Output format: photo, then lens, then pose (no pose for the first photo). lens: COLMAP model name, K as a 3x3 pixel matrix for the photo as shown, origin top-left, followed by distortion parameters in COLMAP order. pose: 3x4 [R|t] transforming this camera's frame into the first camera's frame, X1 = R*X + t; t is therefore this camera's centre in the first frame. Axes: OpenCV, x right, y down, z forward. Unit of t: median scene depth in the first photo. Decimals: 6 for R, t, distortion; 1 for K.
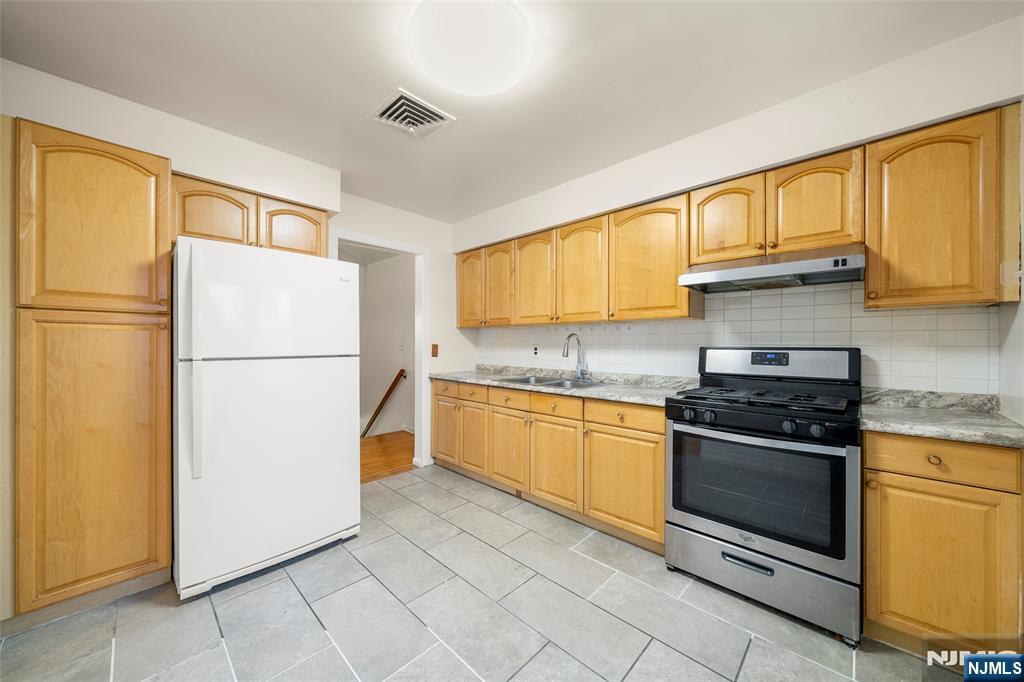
lens RADIAL K [[382.0, 0, 508.5], [0, 382.0, 345.3], [0, 0, 1]] dist [-0.000486, -0.000150]
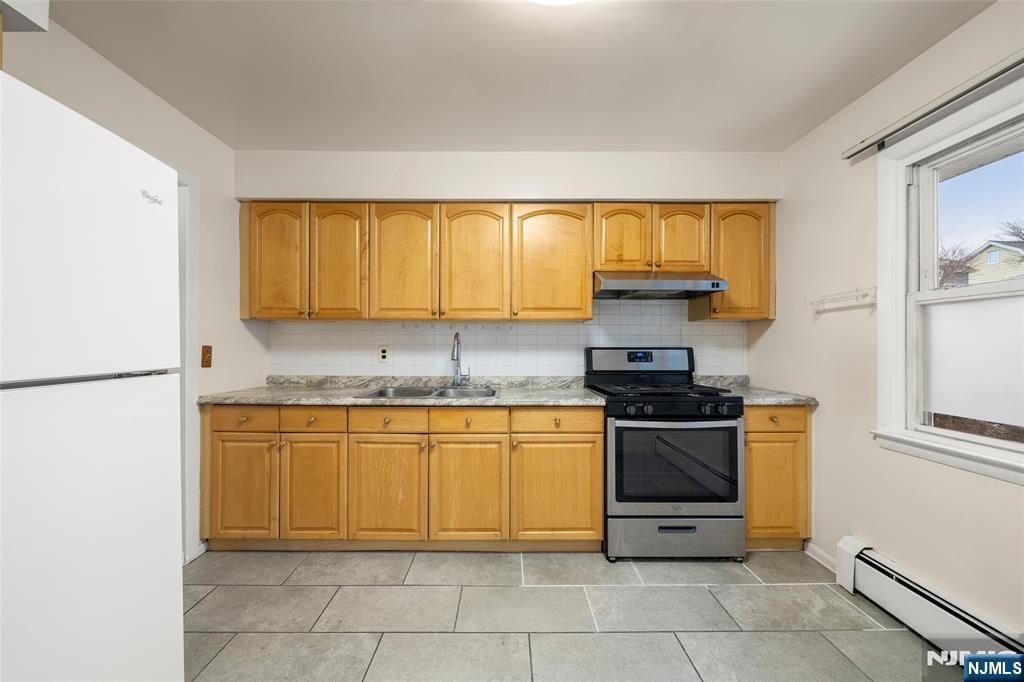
lens RADIAL K [[382.0, 0, 508.5], [0, 382.0, 345.3], [0, 0, 1]] dist [-0.000486, -0.000150]
pose [[0.700343, -0.001695, 0.713805, -0.404411], [0.004087, 0.999990, -0.001636, -0.000851], [-0.713795, 0.004063, 0.700343, 0.369986]]
